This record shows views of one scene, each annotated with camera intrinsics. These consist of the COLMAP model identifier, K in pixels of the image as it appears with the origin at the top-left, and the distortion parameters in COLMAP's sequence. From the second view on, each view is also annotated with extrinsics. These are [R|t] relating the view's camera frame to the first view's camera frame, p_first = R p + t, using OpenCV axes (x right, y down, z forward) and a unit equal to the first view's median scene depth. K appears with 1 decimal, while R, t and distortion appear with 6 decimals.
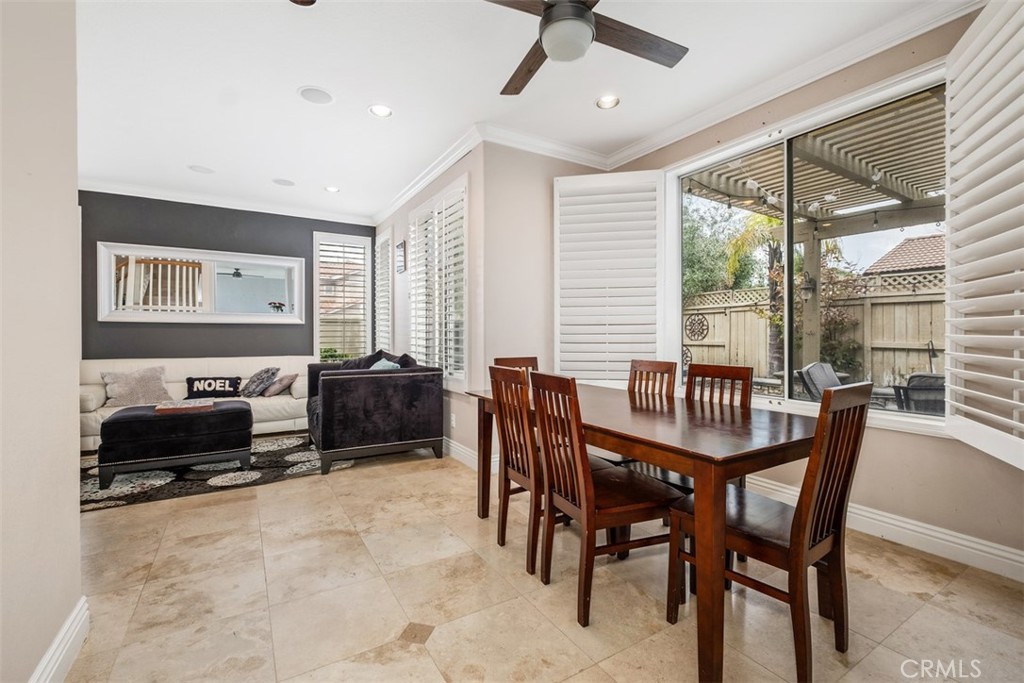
lens RADIAL K [[443.0, 0, 512.7], [0, 443.0, 336.7], [0, 0, 1]] dist [-0.011402, 0.001217]
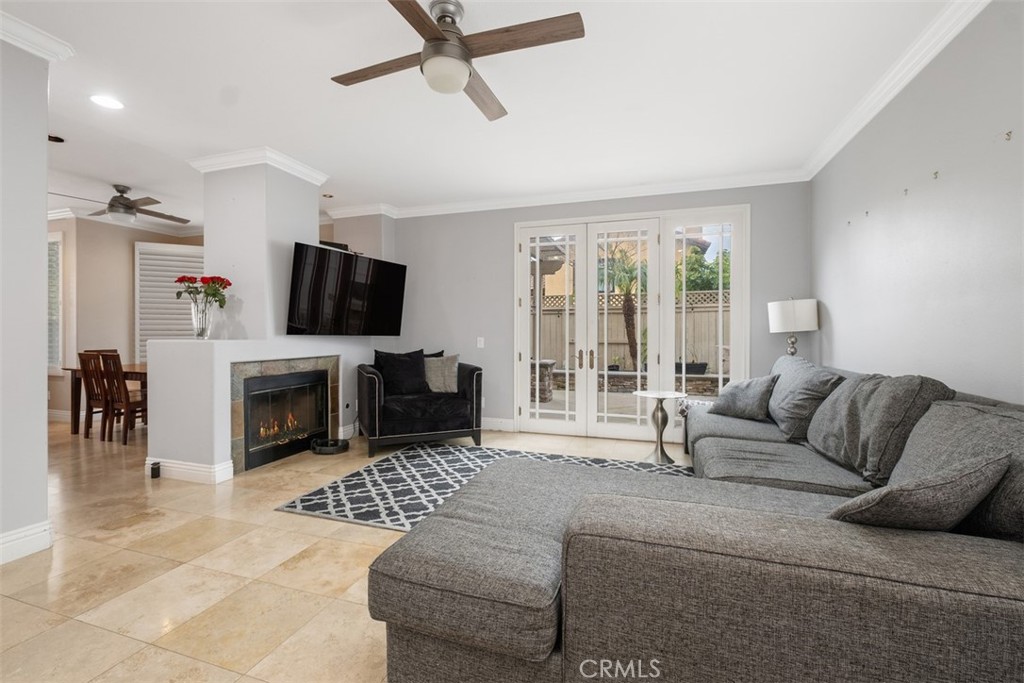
lens RADIAL K [[443.0, 0, 508.2], [0, 443.0, 335.2], [0, 0, 1]] dist [-0.011402, 0.001217]
pose [[0.763156, -0.000343, 0.646214, 0.096771], [-0.001900, 0.999994, 0.002774, -0.017644], [-0.646211, -0.003345, 0.763151, -1.159617]]
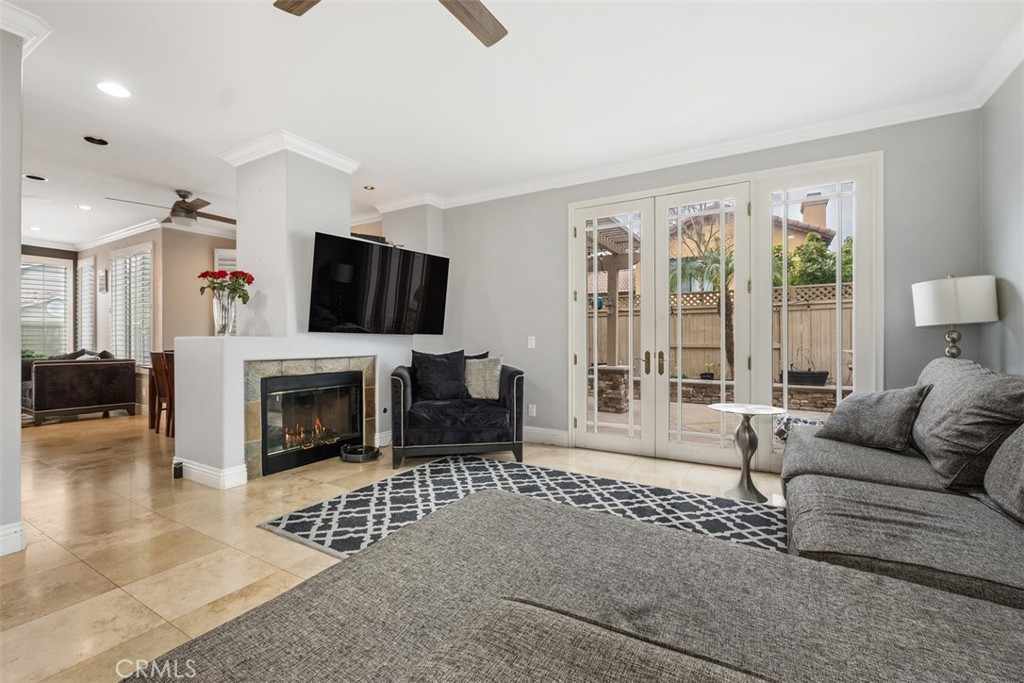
lens RADIAL K [[443.0, 0, 509.3], [0, 443.0, 340.7], [0, 0, 1]] dist [-0.011402, 0.001217]
pose [[0.883740, 0.001750, 0.467975, 0.309407], [-0.001228, 0.999998, -0.001419, 0.005389], [-0.467977, 0.000679, 0.883740, -1.090532]]
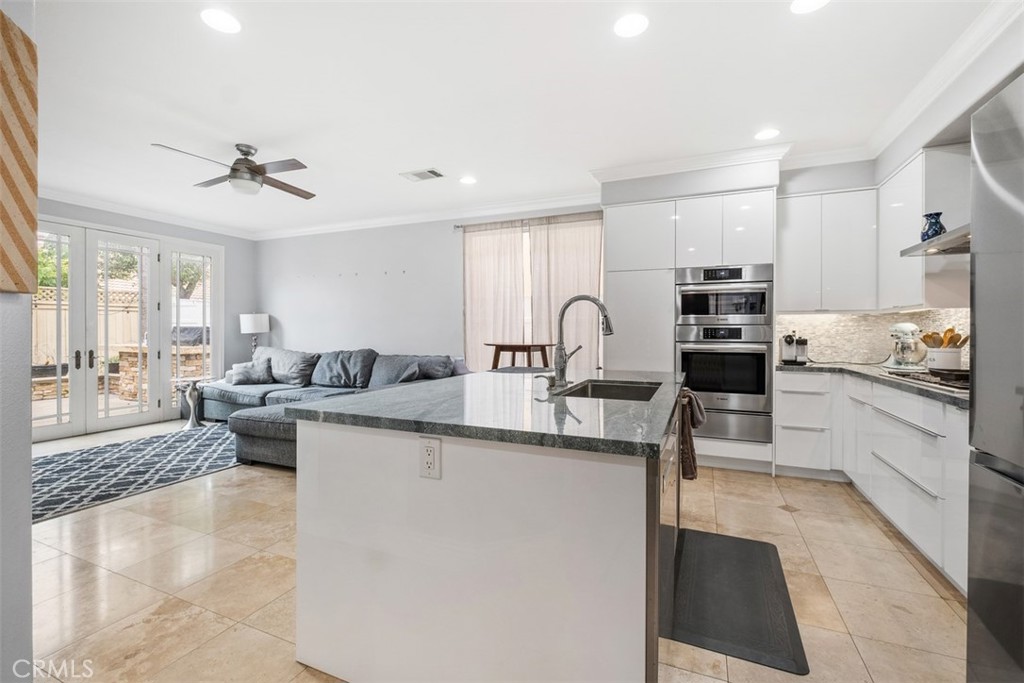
lens RADIAL K [[443.0, 0, 511.4], [0, 443.0, 336.7], [0, 0, 1]] dist [-0.011402, 0.001217]
pose [[-0.586067, -0.007708, 0.810226, -0.735463], [-0.002121, 0.999966, 0.007979, -0.025685], [-0.810260, 0.002958, -0.586063, -0.576051]]
